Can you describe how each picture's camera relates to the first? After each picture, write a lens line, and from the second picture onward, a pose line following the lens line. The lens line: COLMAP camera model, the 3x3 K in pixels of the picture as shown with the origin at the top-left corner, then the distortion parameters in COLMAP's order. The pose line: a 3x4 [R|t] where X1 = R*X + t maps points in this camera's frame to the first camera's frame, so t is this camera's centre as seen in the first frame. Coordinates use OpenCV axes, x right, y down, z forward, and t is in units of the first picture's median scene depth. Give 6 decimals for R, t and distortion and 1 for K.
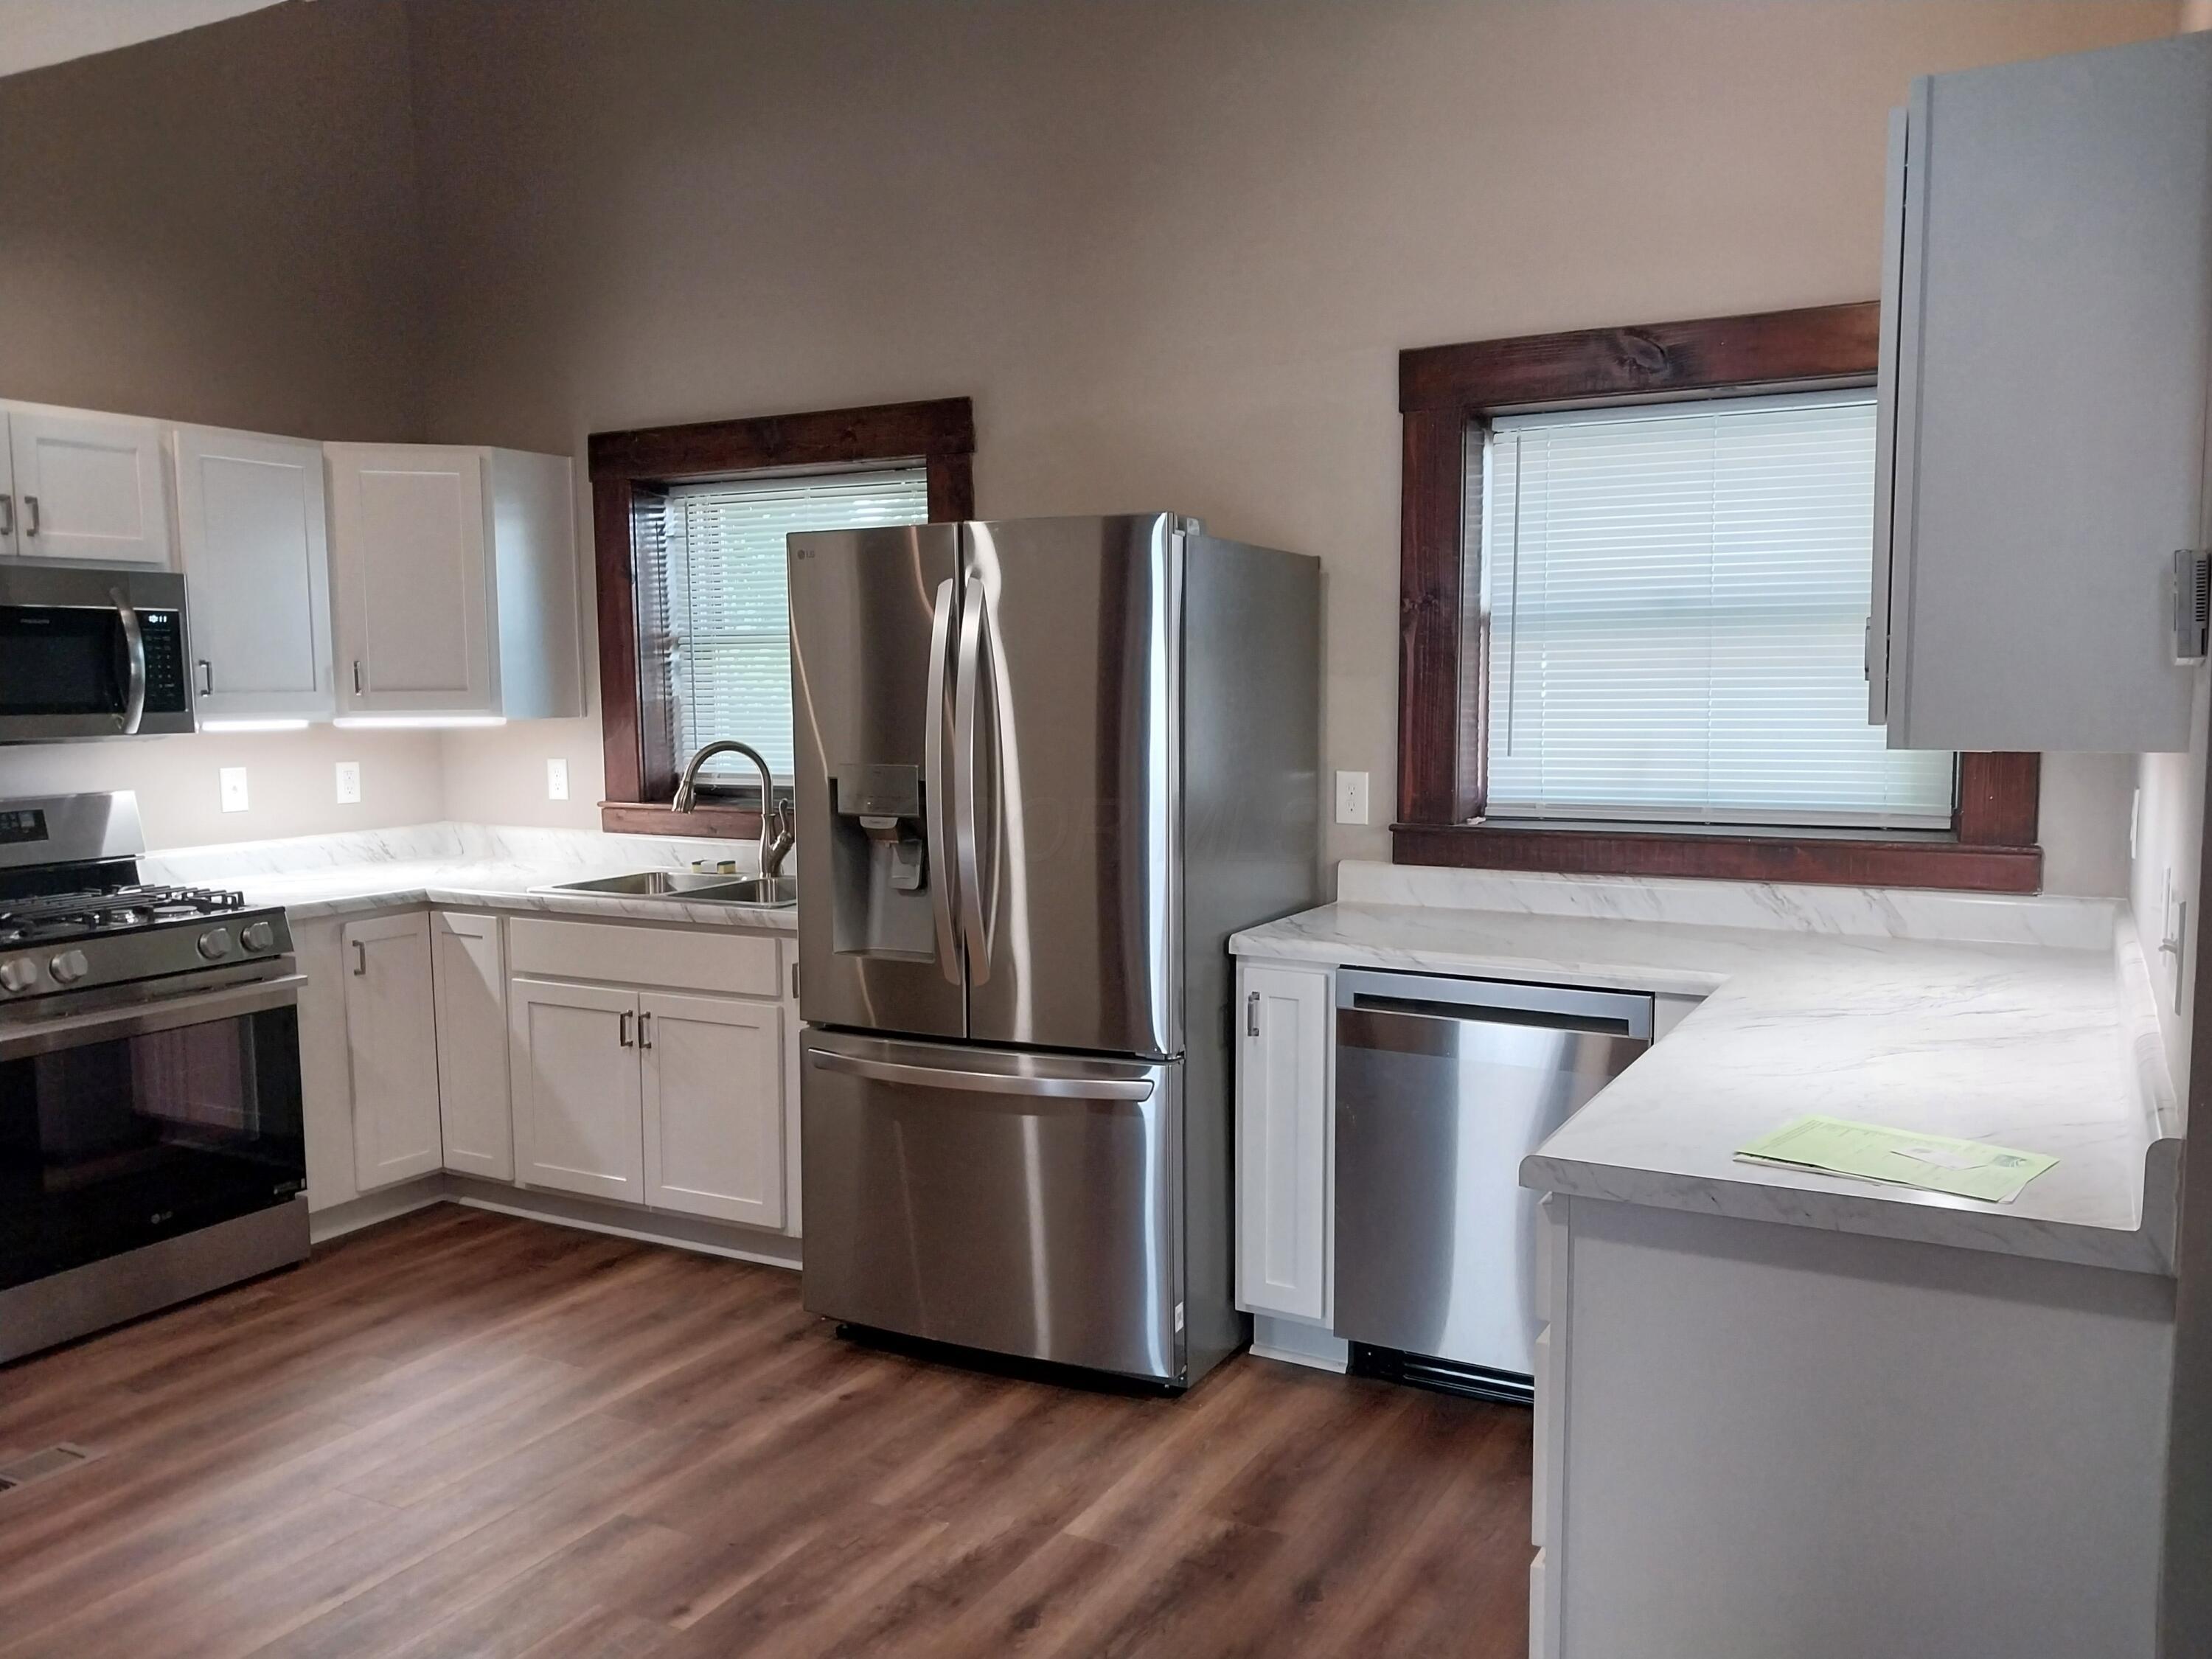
lens RADIAL K [[1734.8, 0, 1114.6], [0, 1734.8, 829.6], [0, 0, 1]] dist [0.088831, -0.150861]
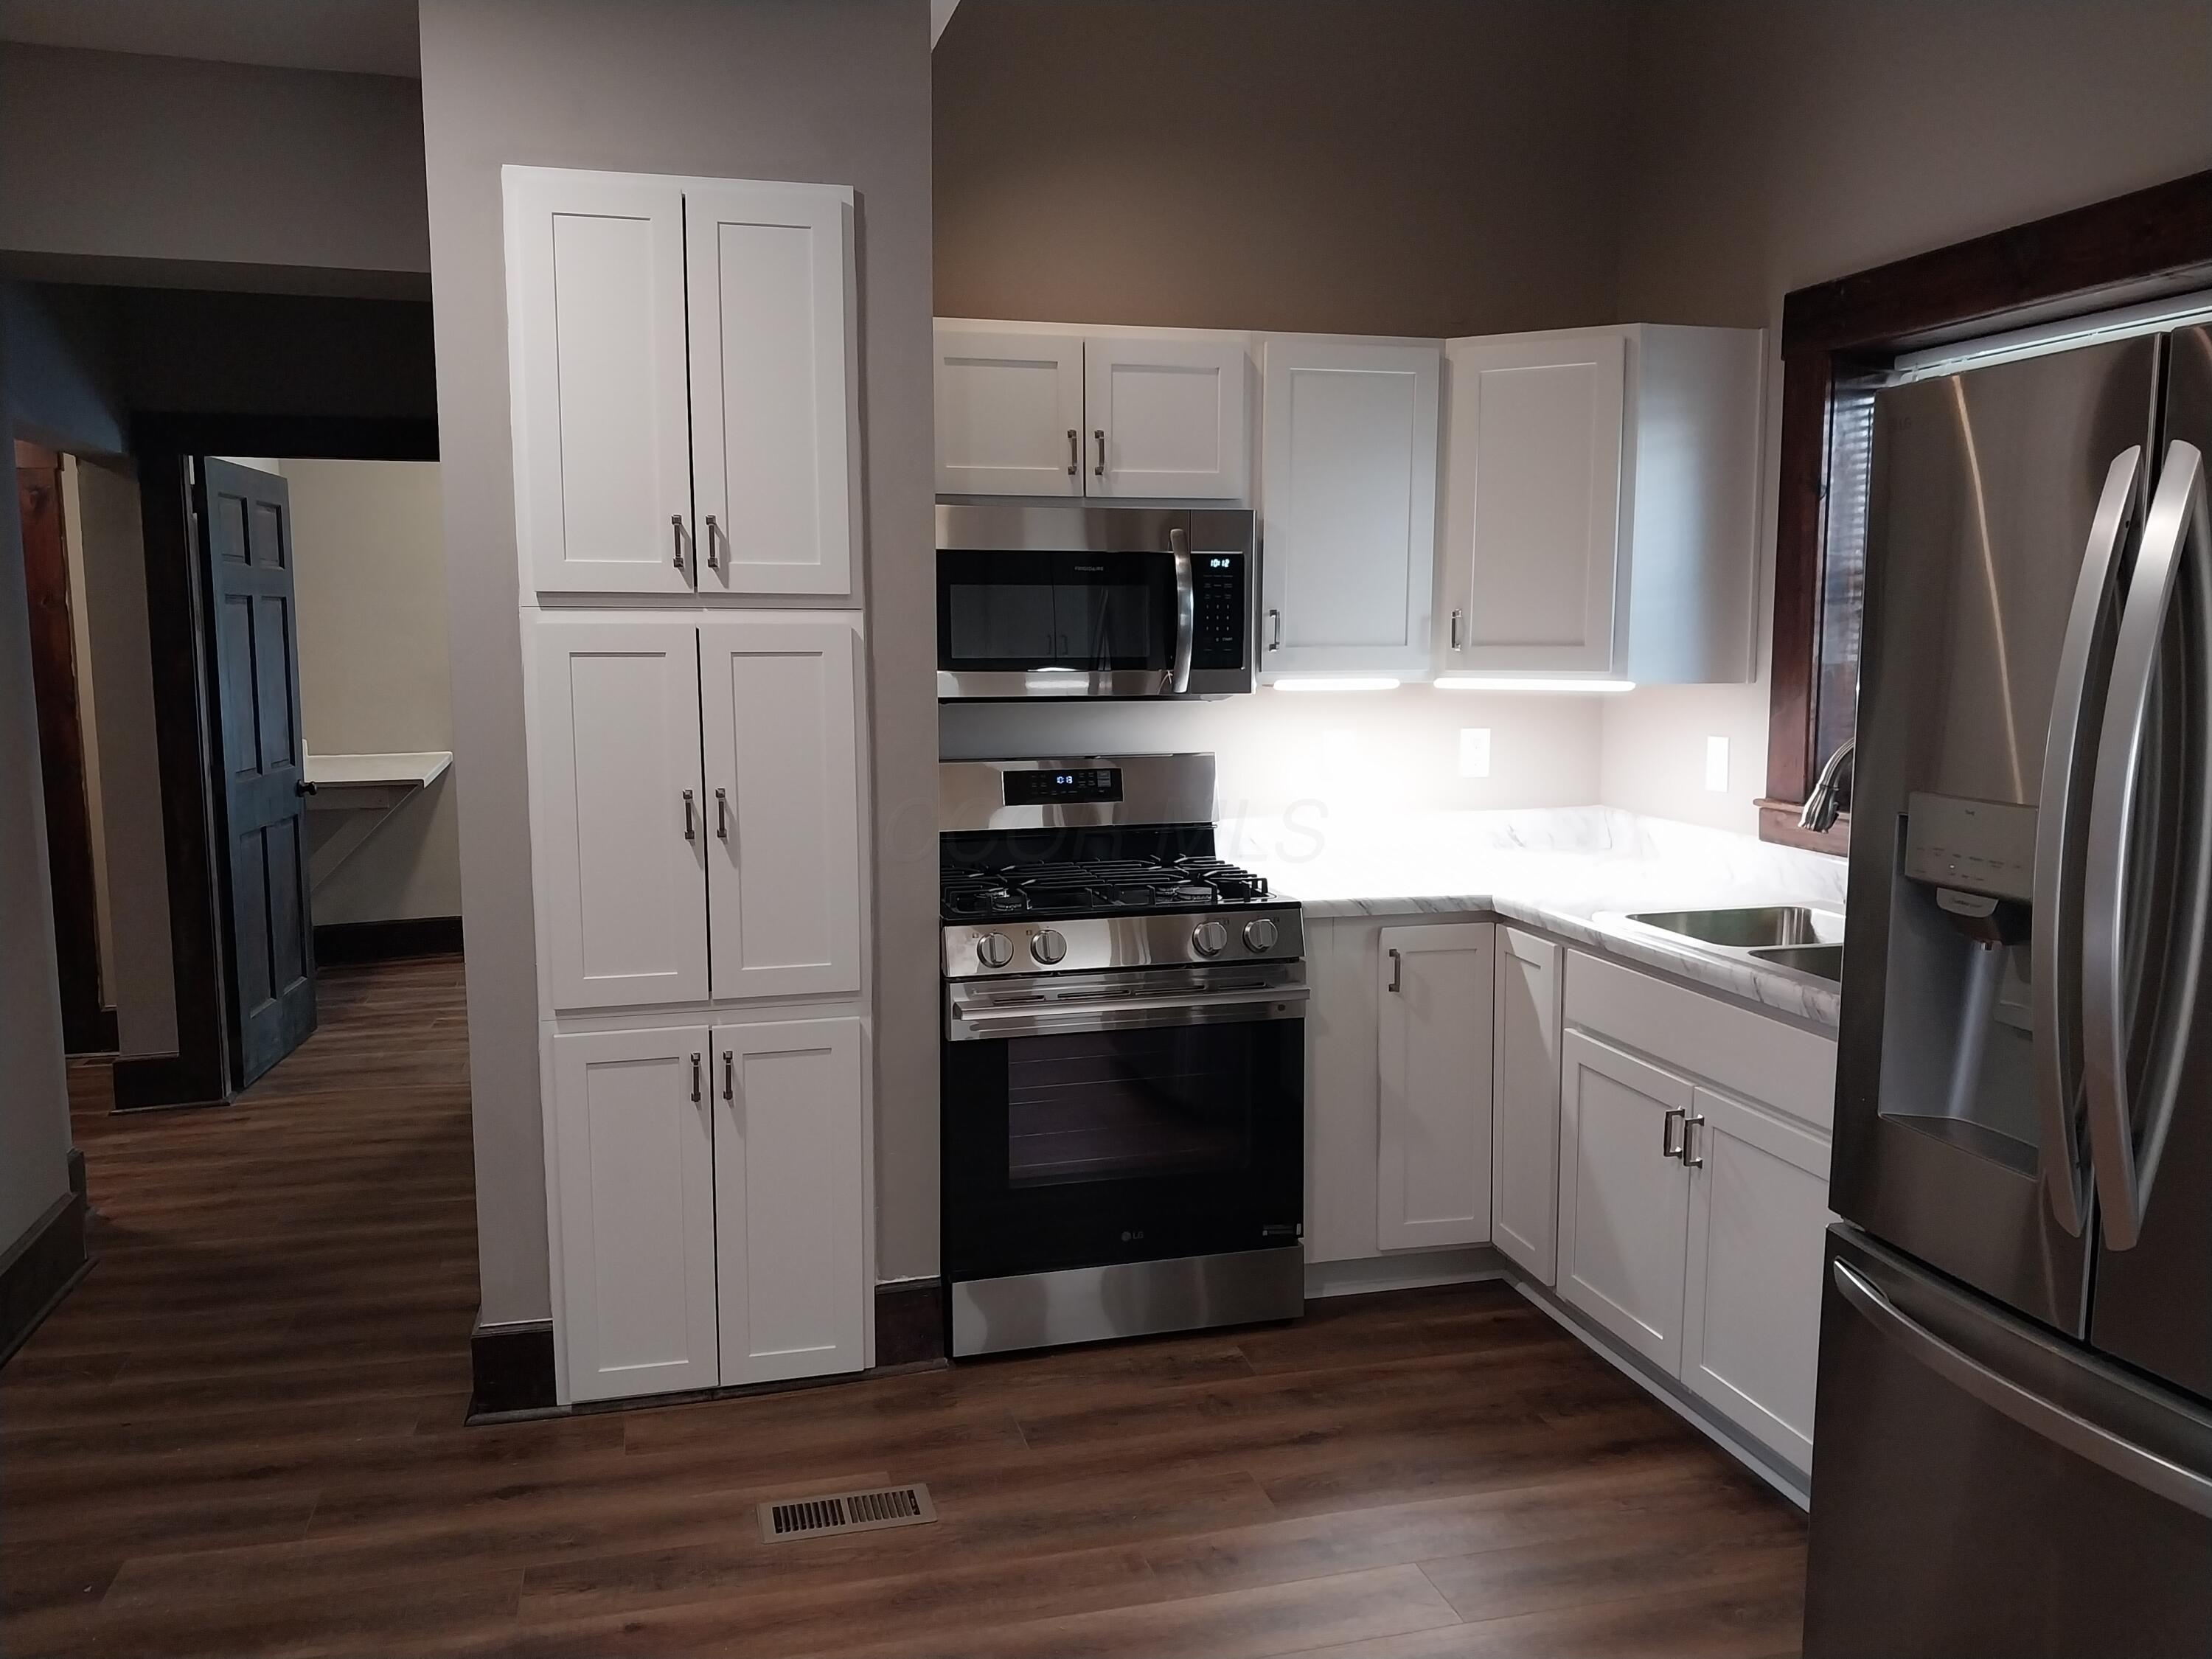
lens RADIAL K [[1734.8, 0, 1114.6], [0, 1734.8, 829.6], [0, 0, 1]] dist [0.088831, -0.150861]
pose [[0.684021, 0.092172, -0.723616, 0.065433], [-0.068903, 0.995714, 0.061699, -0.035184], [0.726201, 0.007656, 0.687440, 0.346495]]
